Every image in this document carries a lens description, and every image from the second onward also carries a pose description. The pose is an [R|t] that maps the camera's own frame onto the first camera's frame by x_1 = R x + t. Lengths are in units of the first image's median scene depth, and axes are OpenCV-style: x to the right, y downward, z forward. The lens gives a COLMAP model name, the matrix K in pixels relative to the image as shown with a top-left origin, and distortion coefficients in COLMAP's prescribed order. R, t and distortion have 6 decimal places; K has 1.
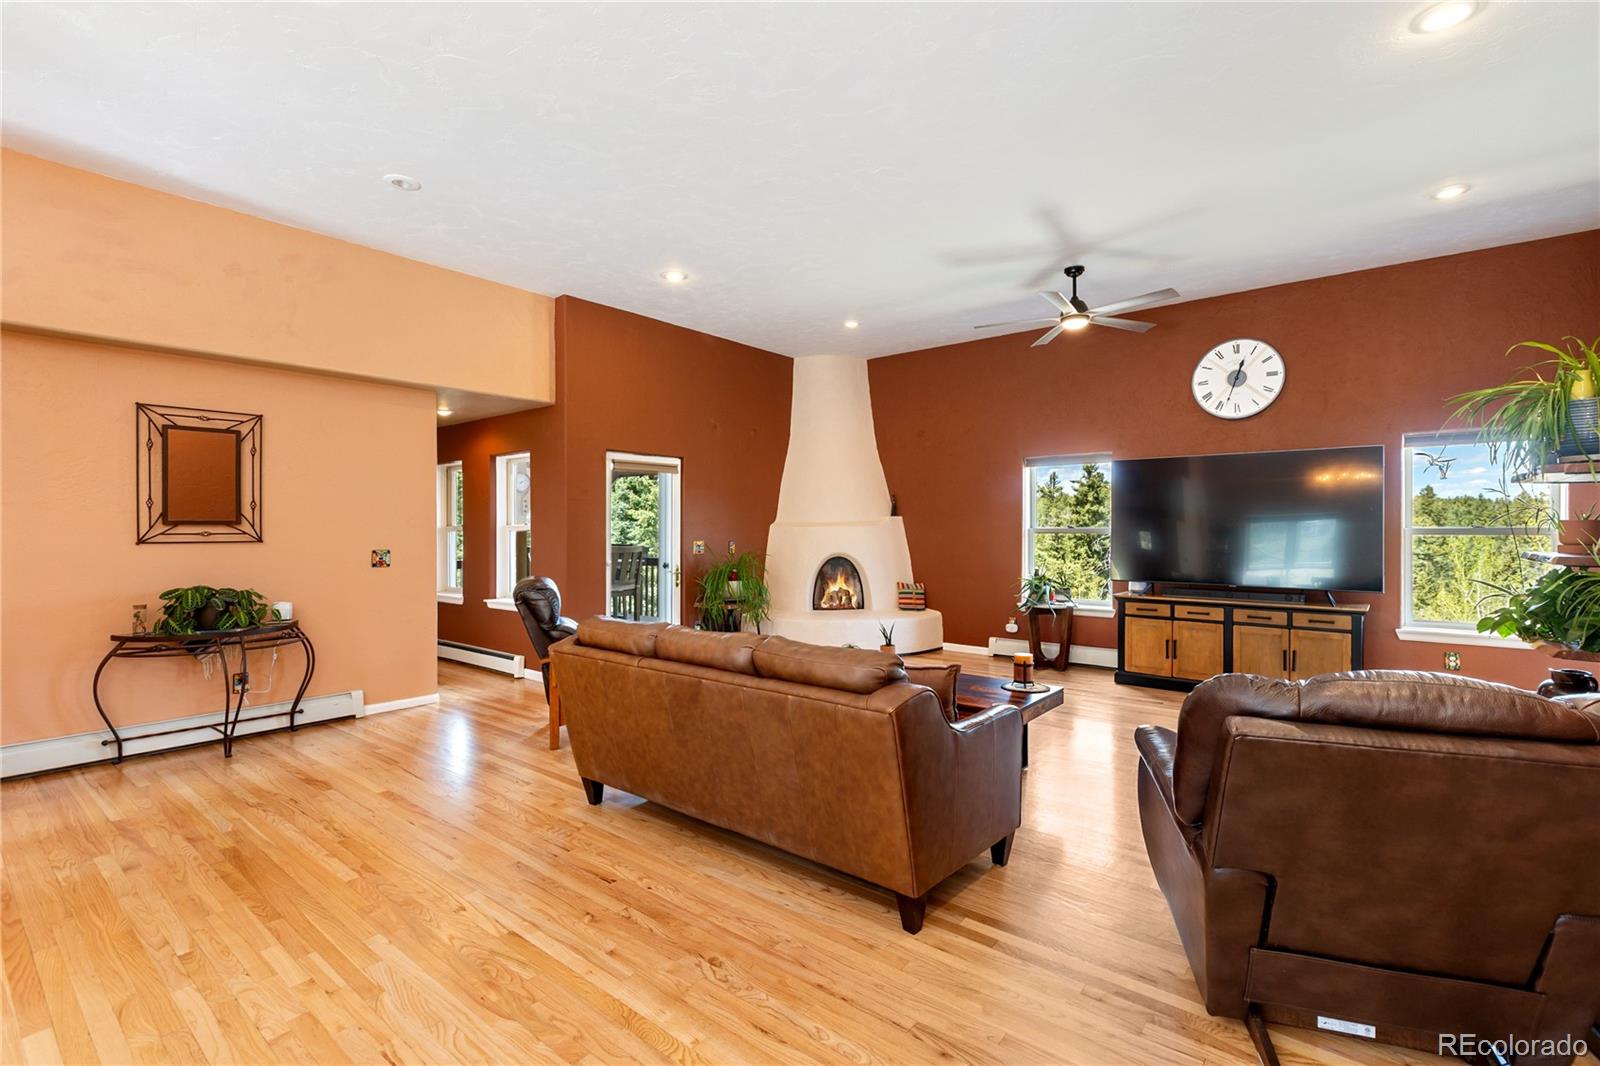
lens RADIAL K [[725.8, 0, 798.4], [0, 725.8, 529.0], [0, 0, 1]] dist [-0.001280, -0.001544]
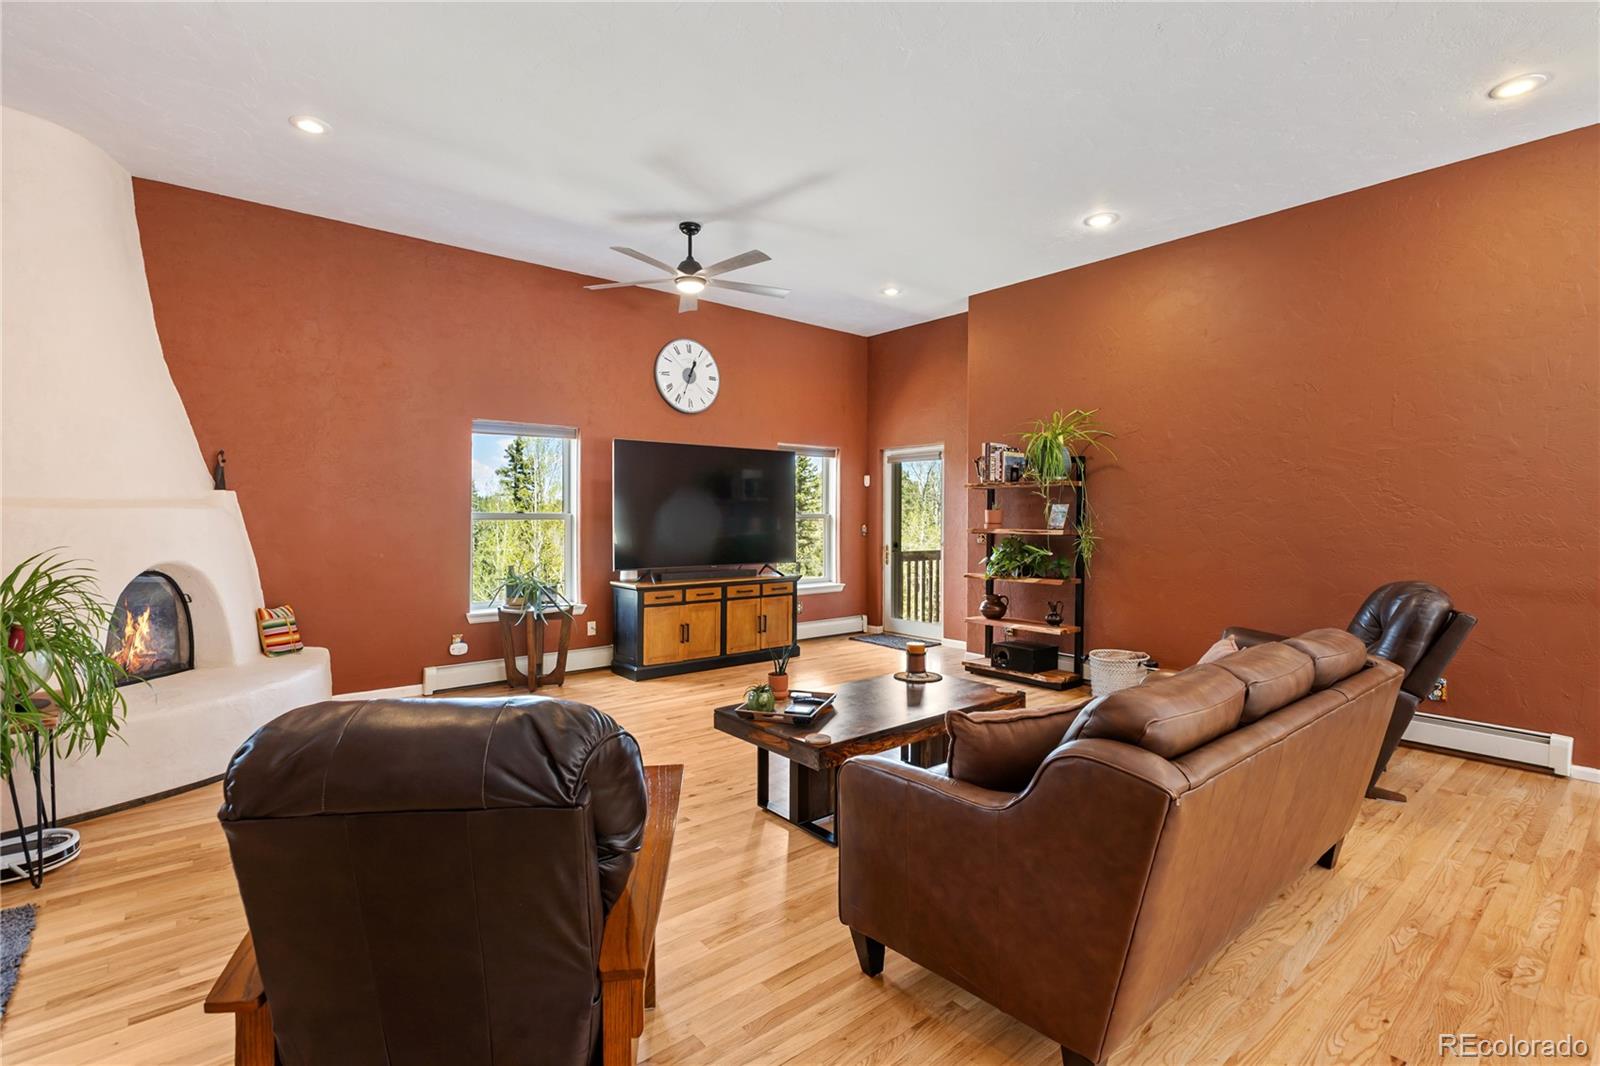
lens RADIAL K [[746.5, 0, 803.3], [0, 746.5, 526.9], [0, 0, 1]] dist [0.014649, -0.000478]
pose [[0.186672, -0.014898, 0.982309, -0.455491], [-0.001896, 0.999878, 0.015525, 0.000532], [-0.982420, -0.004760, 0.186621, 0.611007]]
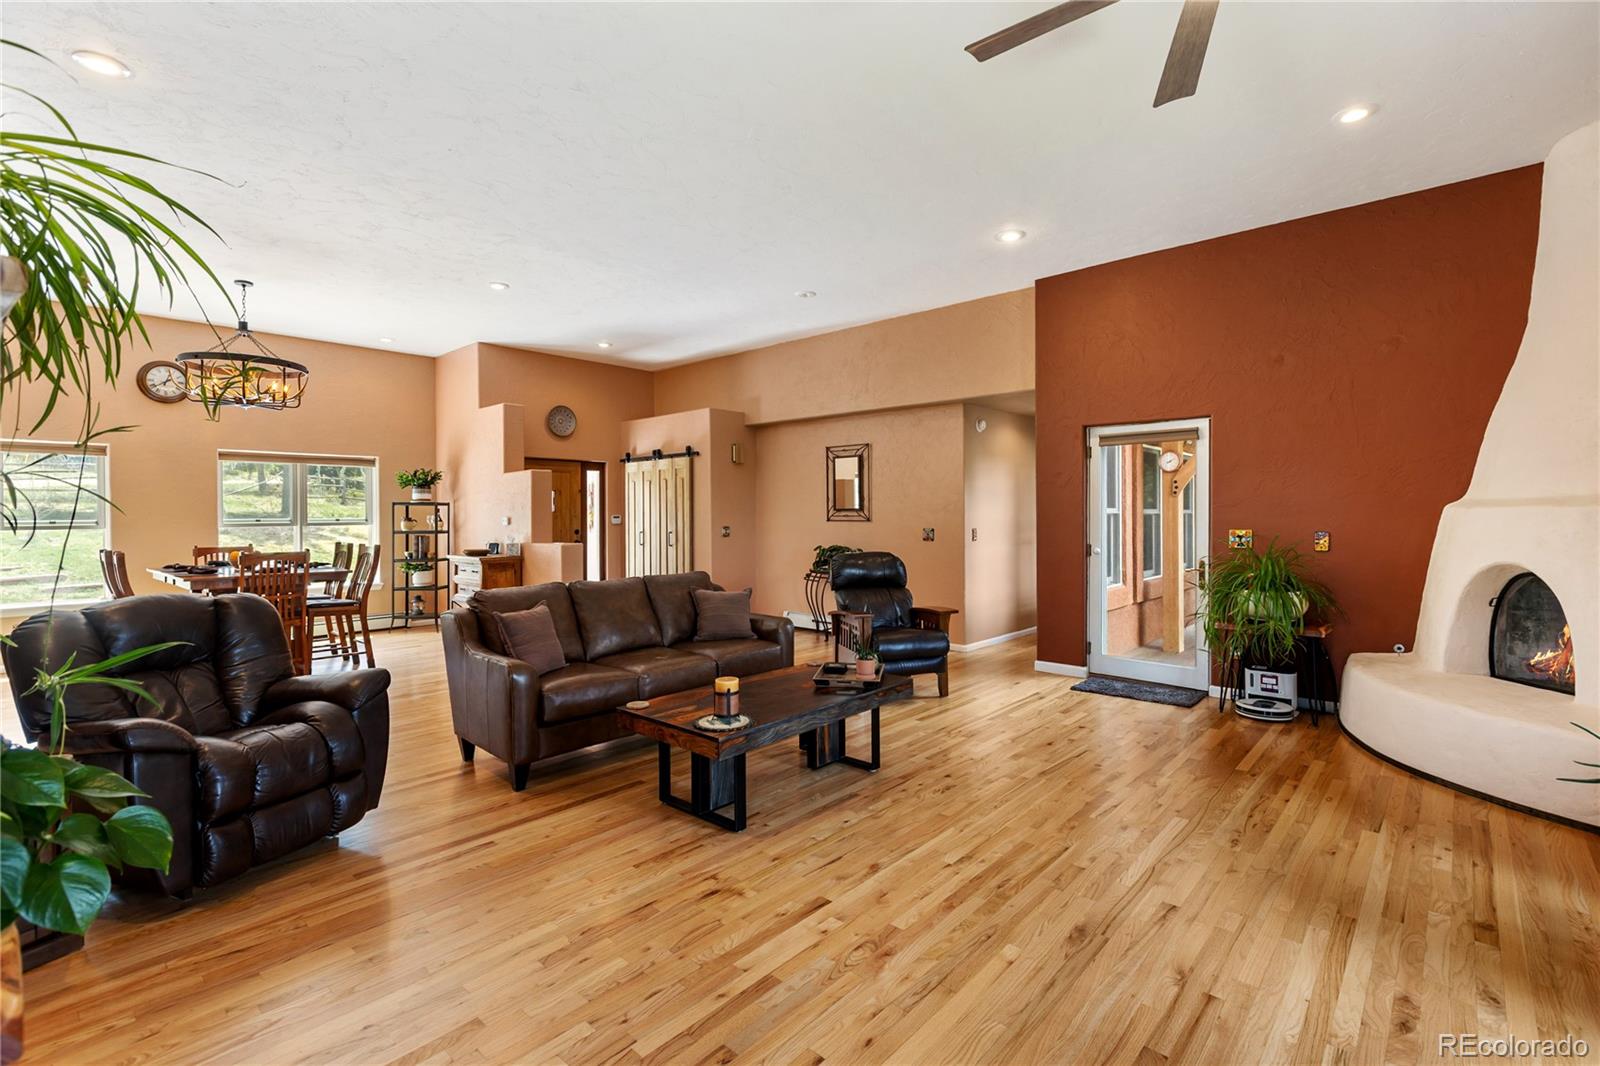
lens RADIAL K [[746.5, 0, 783.7], [0, 746.5, 520.8], [0, 0, 1]] dist [0.014649, -0.000478]
pose [[-0.081724, 0.010095, -0.996604, 0.733656], [0.003216, 0.999946, 0.009865, -0.001065], [0.996650, -0.002398, -0.081752, 0.720284]]
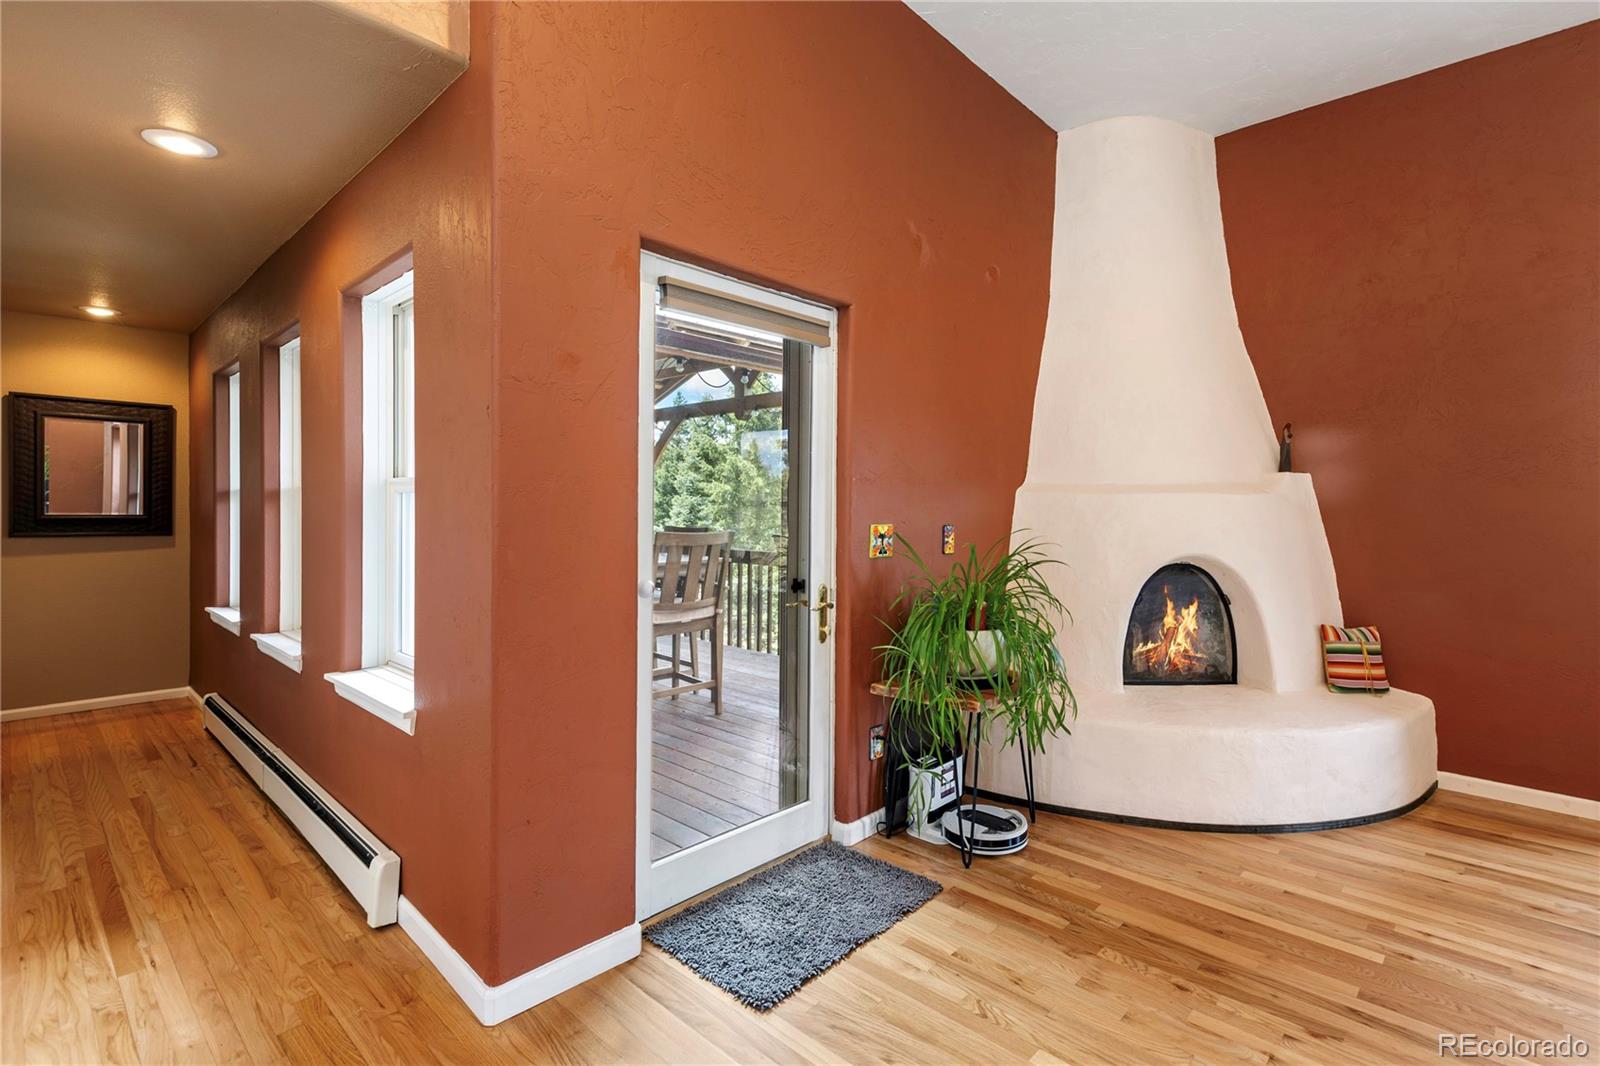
lens RADIAL K [[746.5, 0, 836.9], [0, 746.5, 516.6], [0, 0, 1]] dist [0.014649, -0.000478]
pose [[0.998851, 0.011188, -0.046598, -0.165776], [-0.010776, 0.999901, 0.009079, 0.010552], [0.046695, -0.008566, 0.998872, 0.692481]]
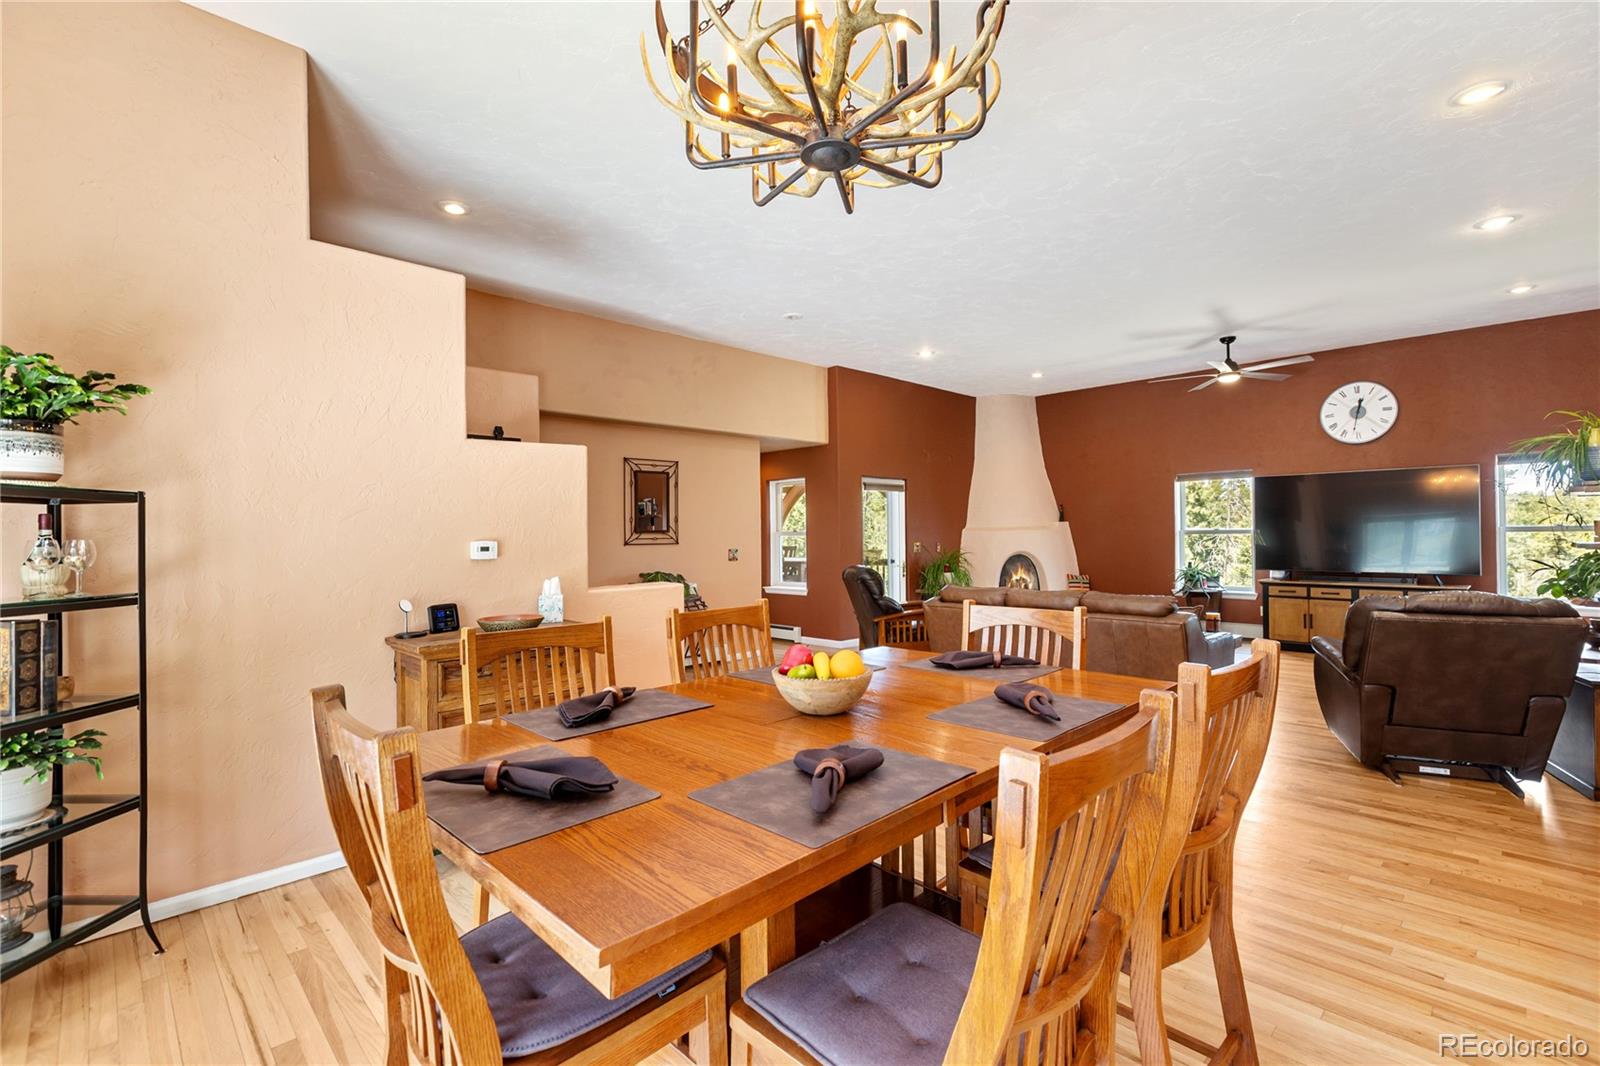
lens RADIAL K [[725.8, 0, 793.2], [0, 725.8, 525.9], [0, 0, 1]] dist [-0.001280, -0.001544]
pose [[0.994024, -0.011108, -0.108593, -0.252928], [0.009844, 0.999877, -0.012172, 0.000434], [0.108715, 0.011031, 0.994012, -0.384118]]
